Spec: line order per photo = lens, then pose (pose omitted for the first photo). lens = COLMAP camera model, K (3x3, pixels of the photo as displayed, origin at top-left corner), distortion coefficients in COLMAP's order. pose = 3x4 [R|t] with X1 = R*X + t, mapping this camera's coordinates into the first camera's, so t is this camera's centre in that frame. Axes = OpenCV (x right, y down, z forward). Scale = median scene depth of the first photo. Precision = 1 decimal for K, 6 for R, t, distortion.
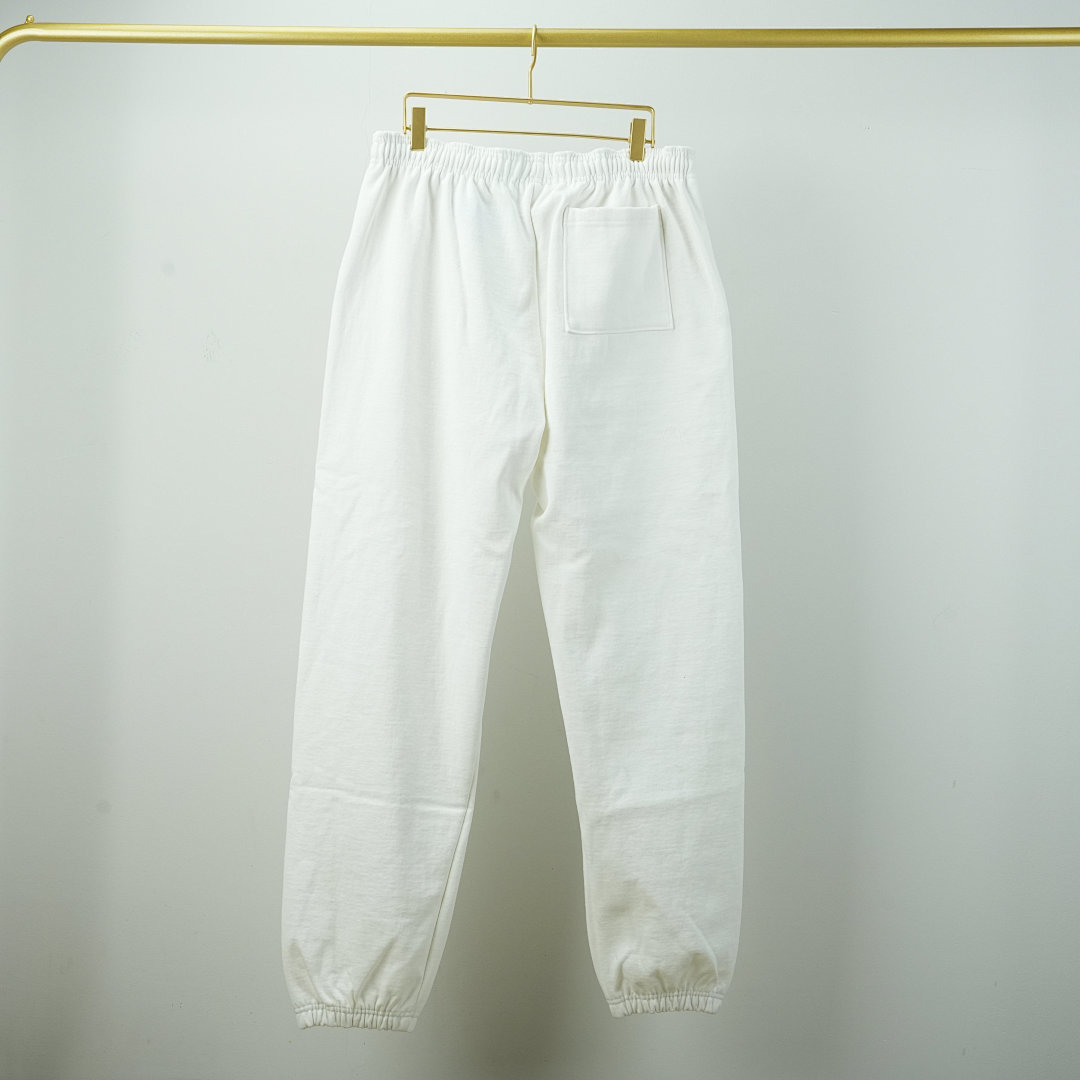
lens RADIAL K [[1806.9, 0, 541.9], [0, 1806.9, 540.2], [0, 0, 1]] dist [-0.026451, 0.000000]
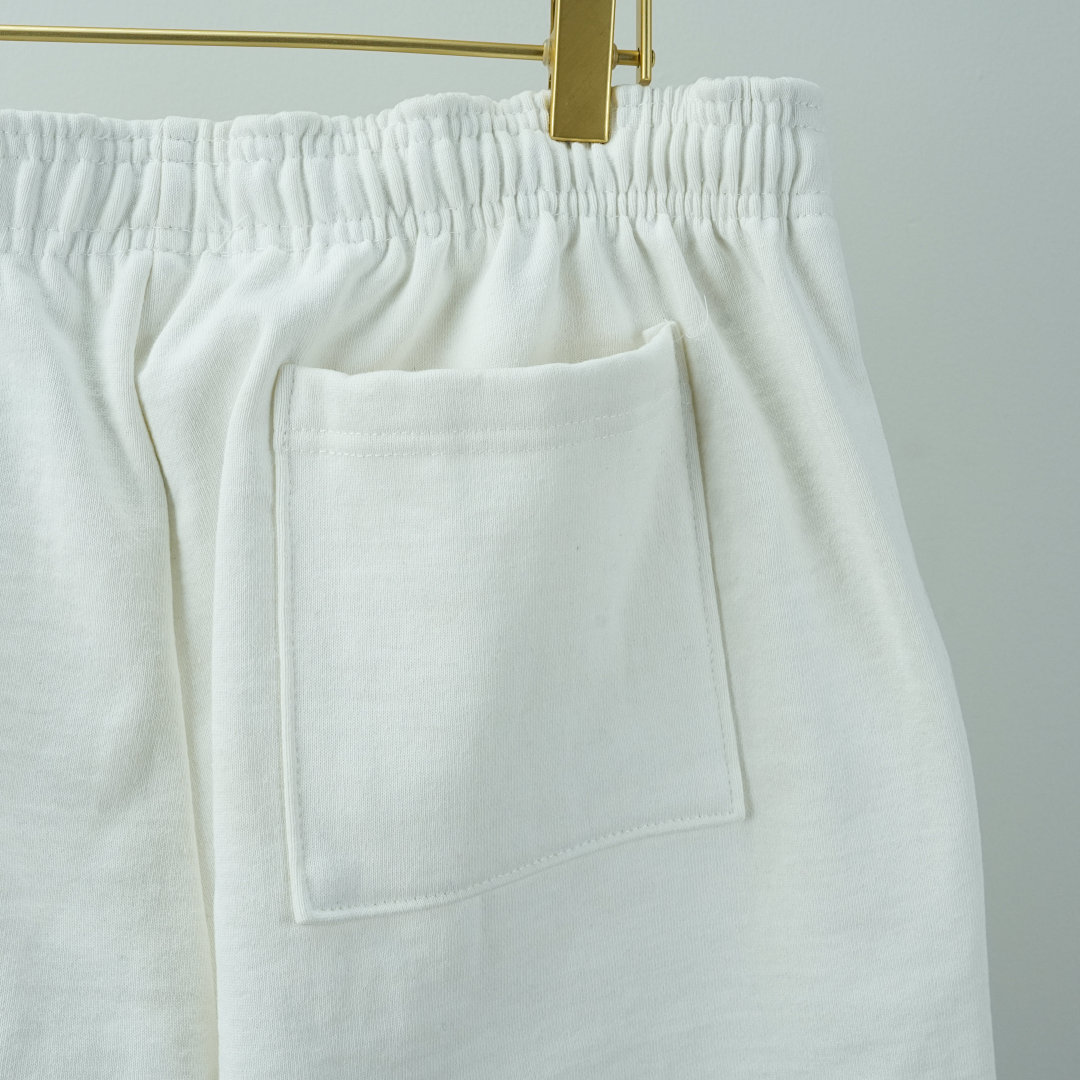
lens RADIAL K [[2140.7, 0, 537.4], [0, 2140.7, 539.6], [0, 0, 1]] dist [0.074342, 0.000000]
pose [[0.999228, -0.031726, 0.023190, 0.038664], [0.029995, 0.996987, 0.071536, -0.179129], [-0.025390, -0.070785, 0.997168, 0.715325]]
